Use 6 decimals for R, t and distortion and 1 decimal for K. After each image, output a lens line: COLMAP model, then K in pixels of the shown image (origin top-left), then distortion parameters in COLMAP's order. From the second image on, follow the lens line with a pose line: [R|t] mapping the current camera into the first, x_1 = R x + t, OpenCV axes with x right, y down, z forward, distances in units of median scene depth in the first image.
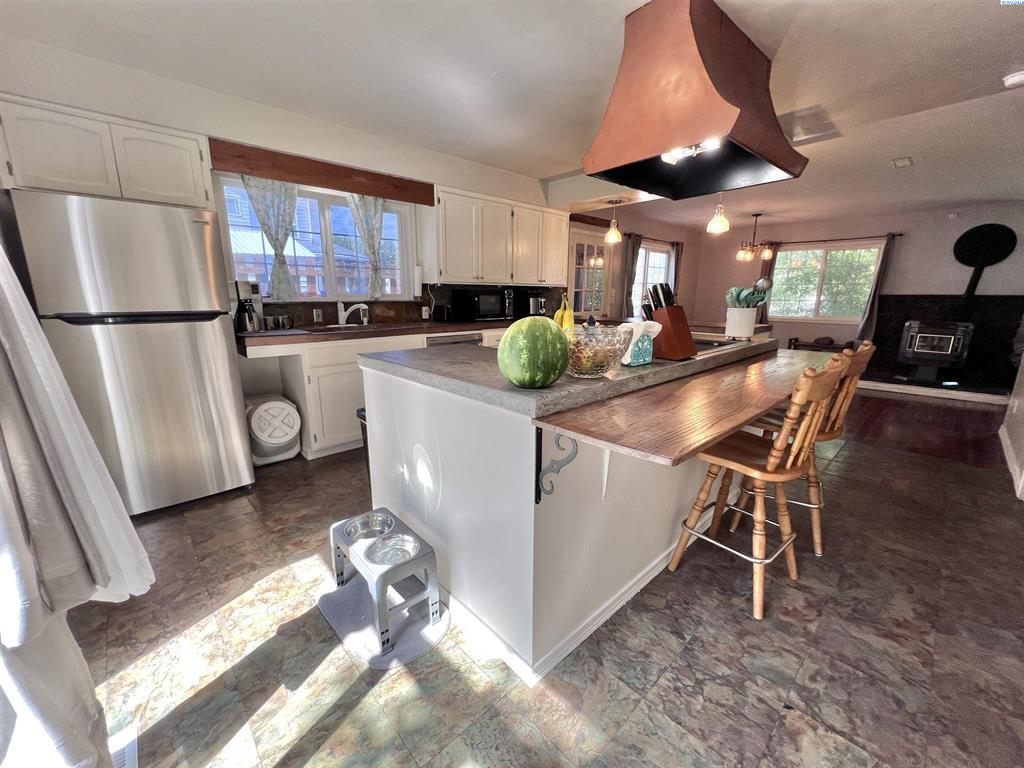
lens RADIAL K [[406.4, 0, 511.4], [0, 406.4, 383.1], [0, 0, 1]] dist [-0.002283, -0.000048]
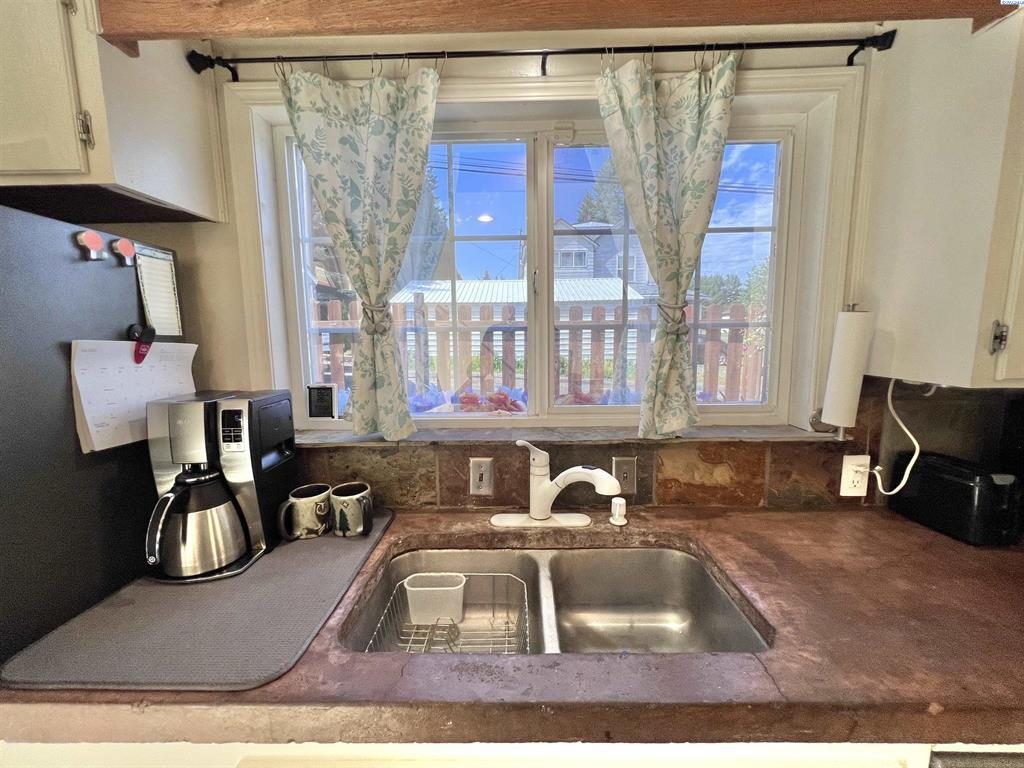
lens RADIAL K [[406.4, 0, 514.1], [0, 406.4, 381.8], [0, 0, 1]] dist [-0.002283, -0.000048]
pose [[0.729225, 0.067541, -0.680933, -0.206620], [-0.131861, 0.990336, -0.042983, -0.203578], [0.671449, 0.121133, 0.731084, 0.672674]]
